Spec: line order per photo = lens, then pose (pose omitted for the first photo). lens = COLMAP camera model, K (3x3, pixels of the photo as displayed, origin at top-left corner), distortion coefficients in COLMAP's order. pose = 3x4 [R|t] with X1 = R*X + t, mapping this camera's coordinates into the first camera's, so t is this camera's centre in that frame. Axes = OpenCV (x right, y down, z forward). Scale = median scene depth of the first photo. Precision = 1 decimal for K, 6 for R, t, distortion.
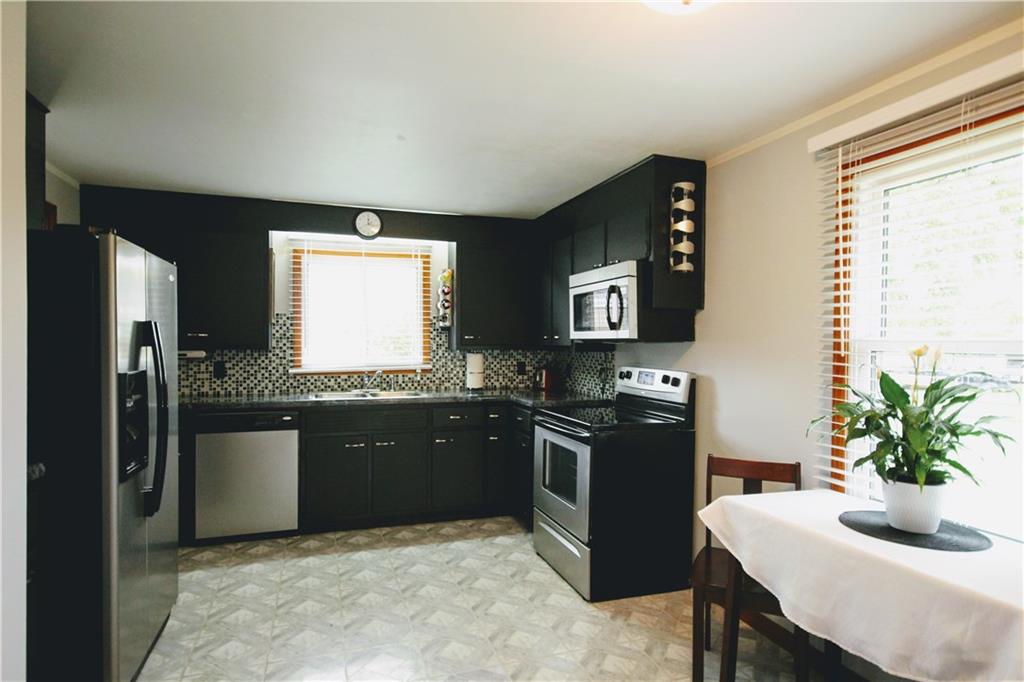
lens RADIAL K [[578.6, 0, 512.0], [0, 578.6, 341.0], [0, 0, 1]] dist [0.004443, 0.000685]
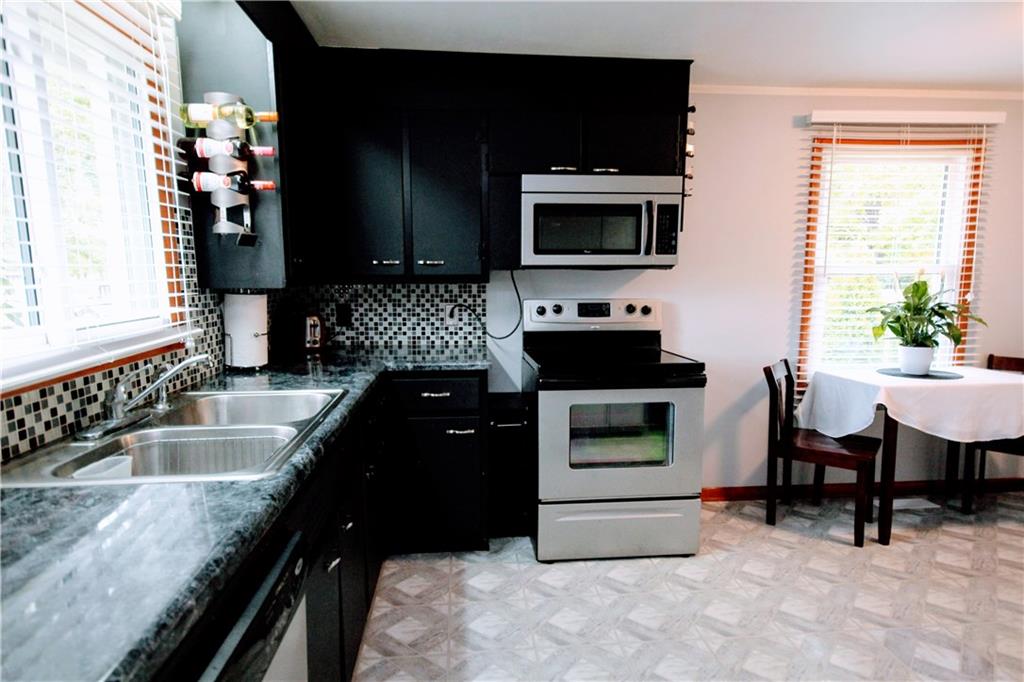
lens RADIAL K [[578.6, 0, 512.0], [0, 578.6, 341.0], [0, 0, 1]] dist [0.004443, 0.000685]
pose [[0.230641, -0.122377, 0.965313, -0.609795], [0.003928, 0.992169, 0.124843, 0.000269], [-0.973031, -0.025002, 0.229316, 0.851359]]
